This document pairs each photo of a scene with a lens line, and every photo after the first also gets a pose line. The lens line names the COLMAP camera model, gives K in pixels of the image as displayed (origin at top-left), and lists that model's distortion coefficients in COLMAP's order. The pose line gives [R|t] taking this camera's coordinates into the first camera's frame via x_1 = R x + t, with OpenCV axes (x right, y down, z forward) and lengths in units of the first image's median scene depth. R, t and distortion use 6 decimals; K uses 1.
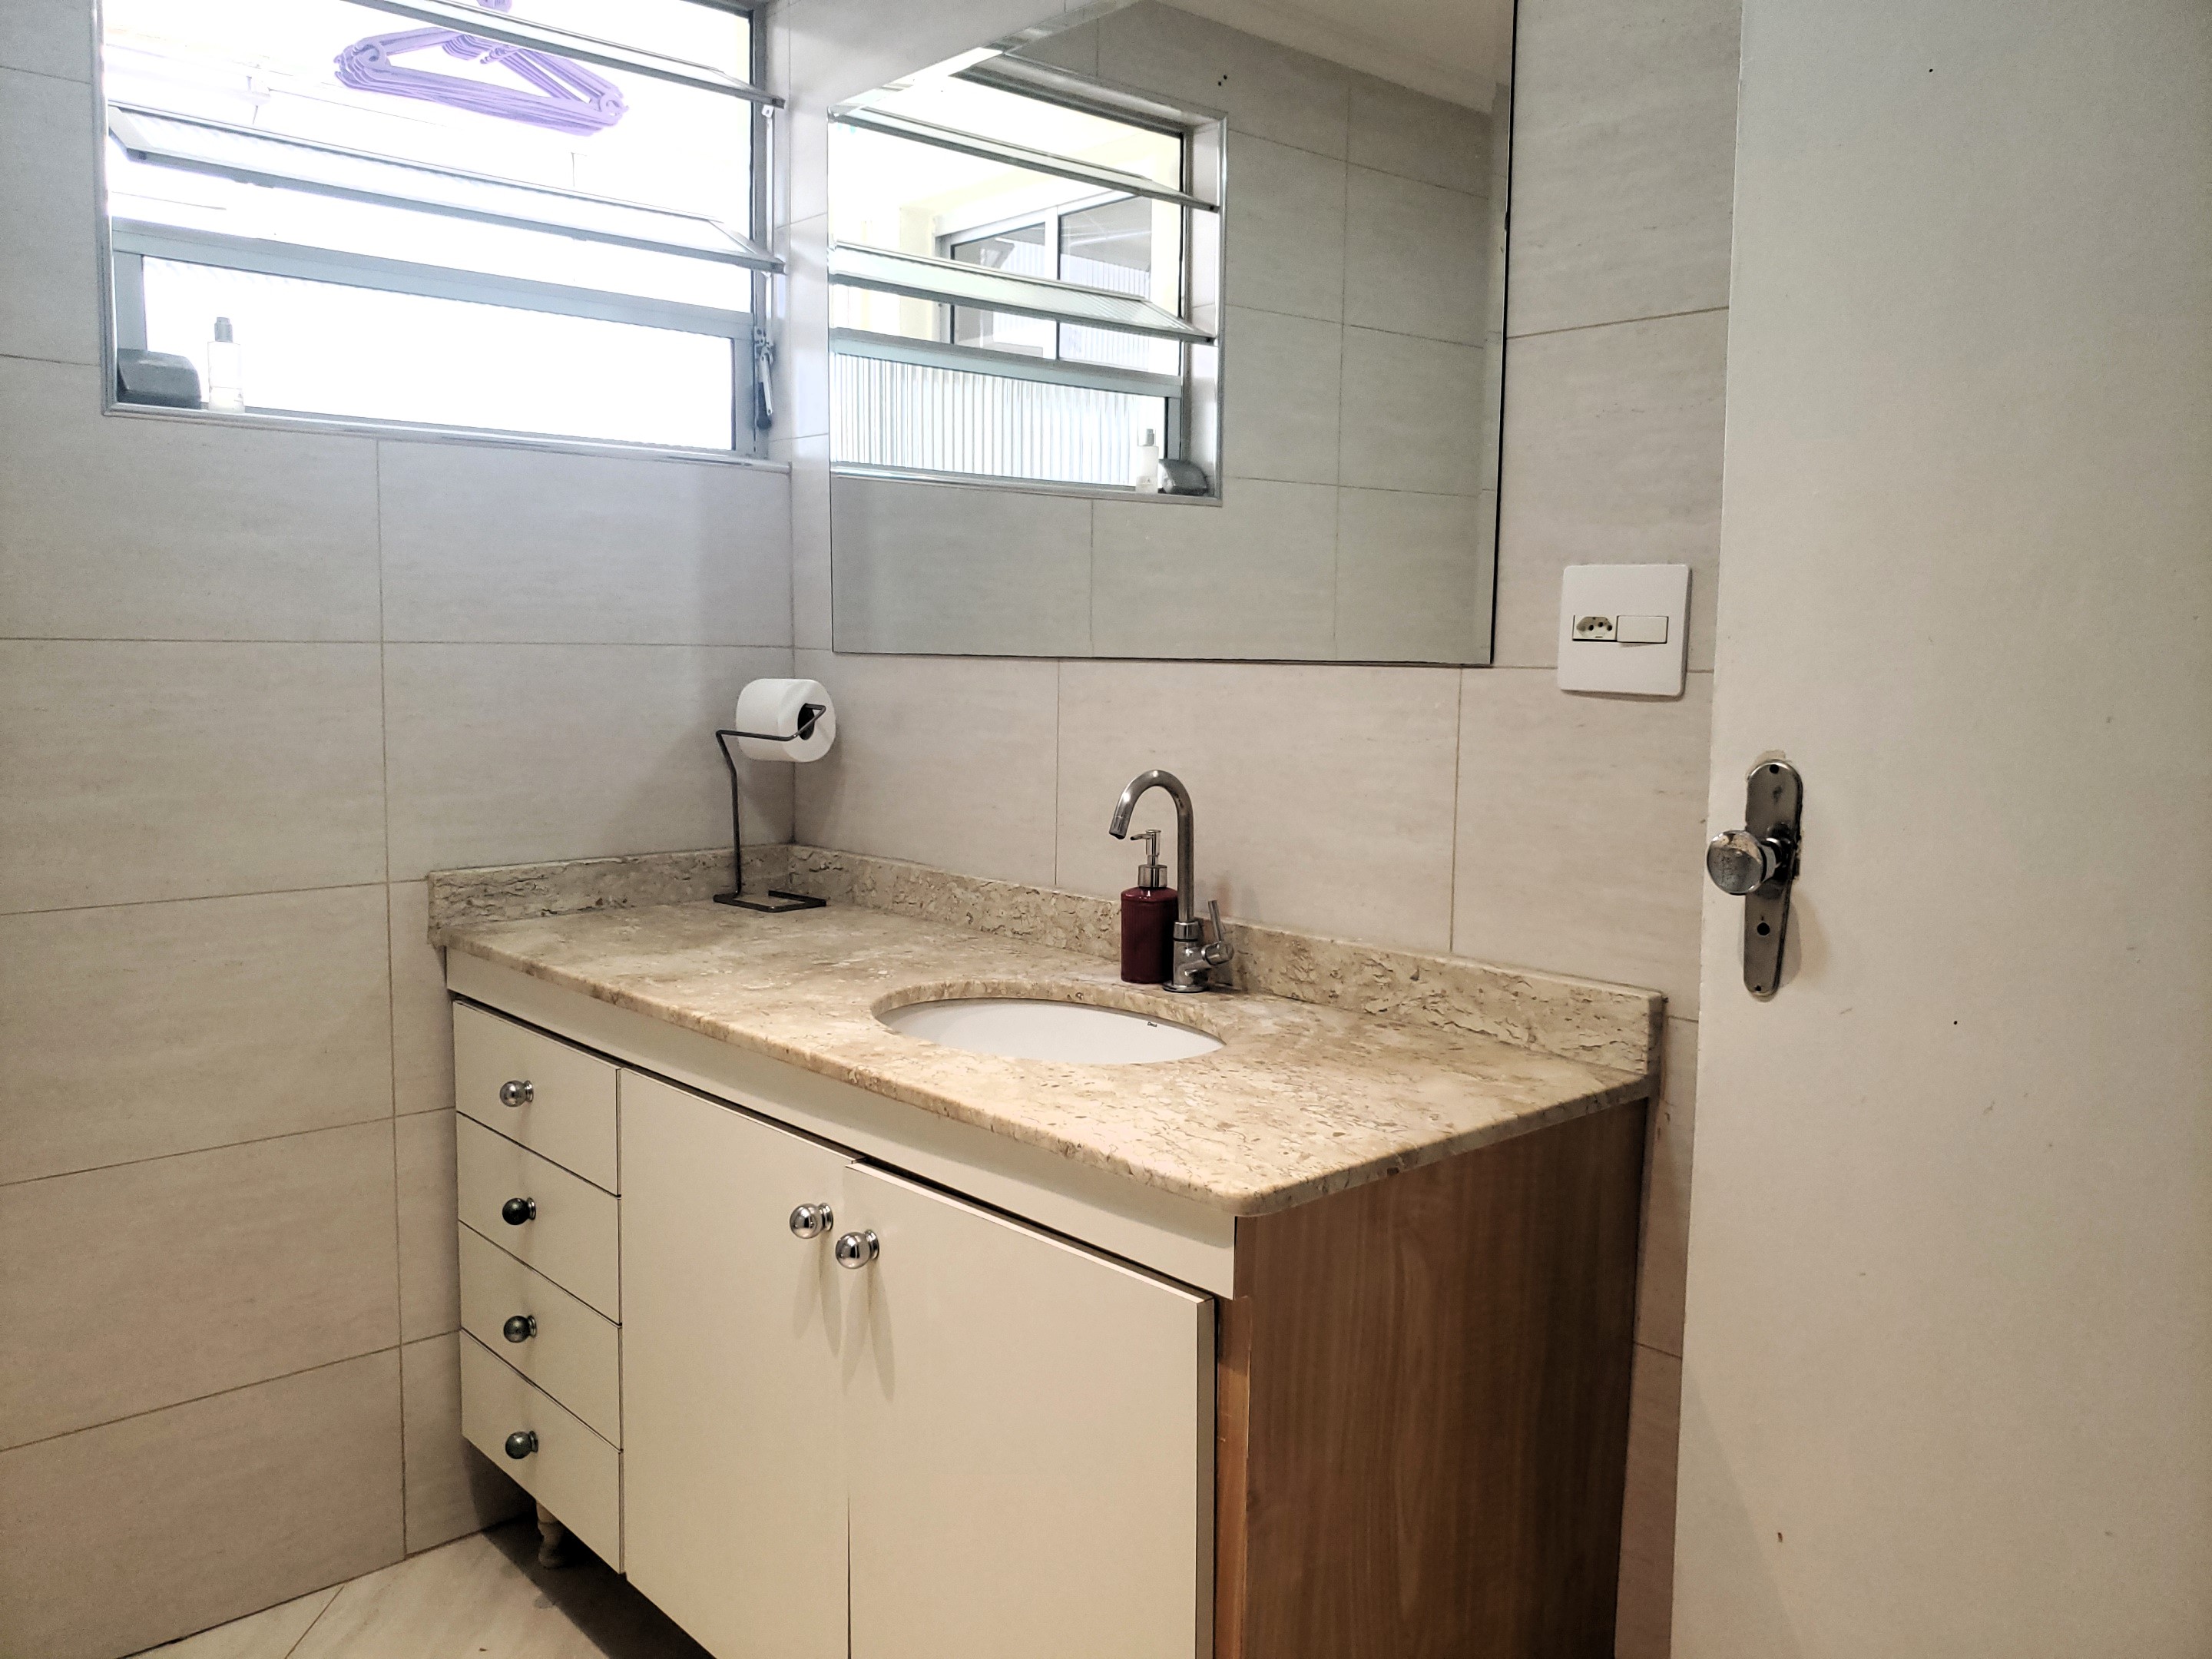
lens RADIAL K [[1758.5, 0, 1062.7], [0, 1758.5, 828.0], [0, 0, 1]] dist [0.021497, -0.002949]
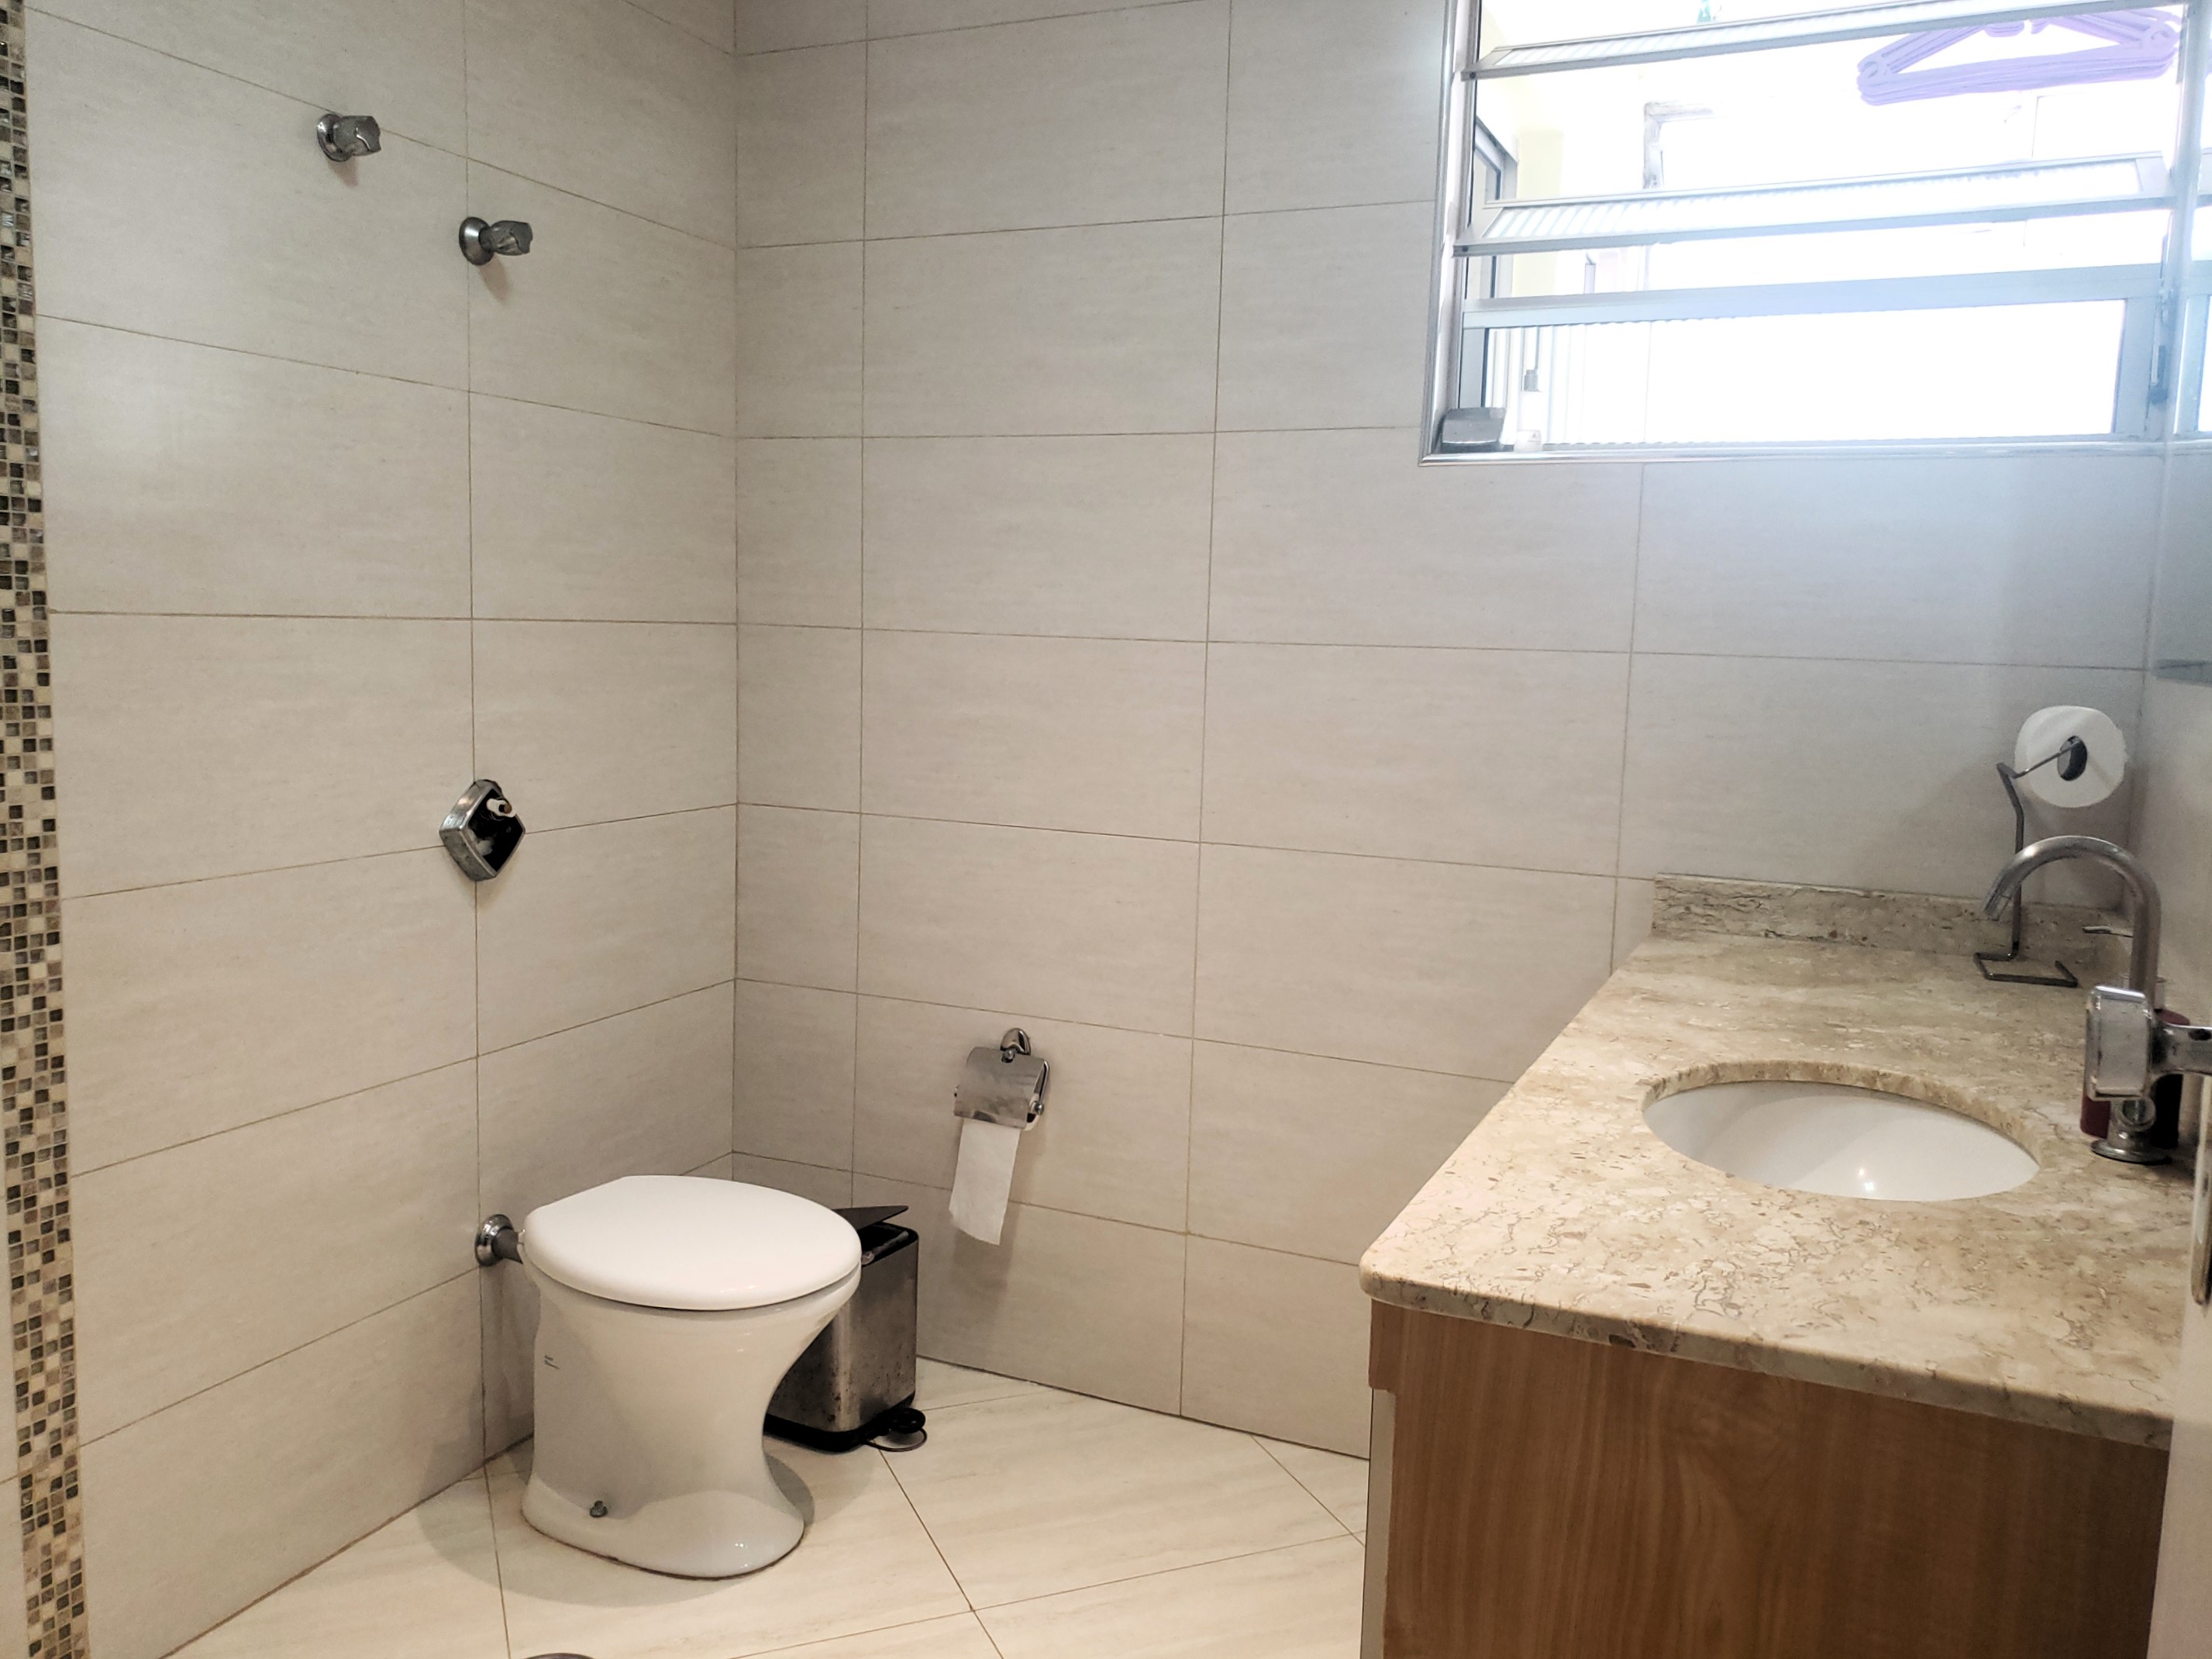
lens RADIAL K [[1758.7, 0, 1070.0], [0, 1758.7, 806.5], [0, 0, 1]] dist [0.021497, -0.002949]
pose [[0.407647, 0.099654, -0.907686, 0.467169], [-0.118659, 0.991380, 0.055553, -0.032734], [0.905397, 0.085059, 0.415958, 0.262544]]
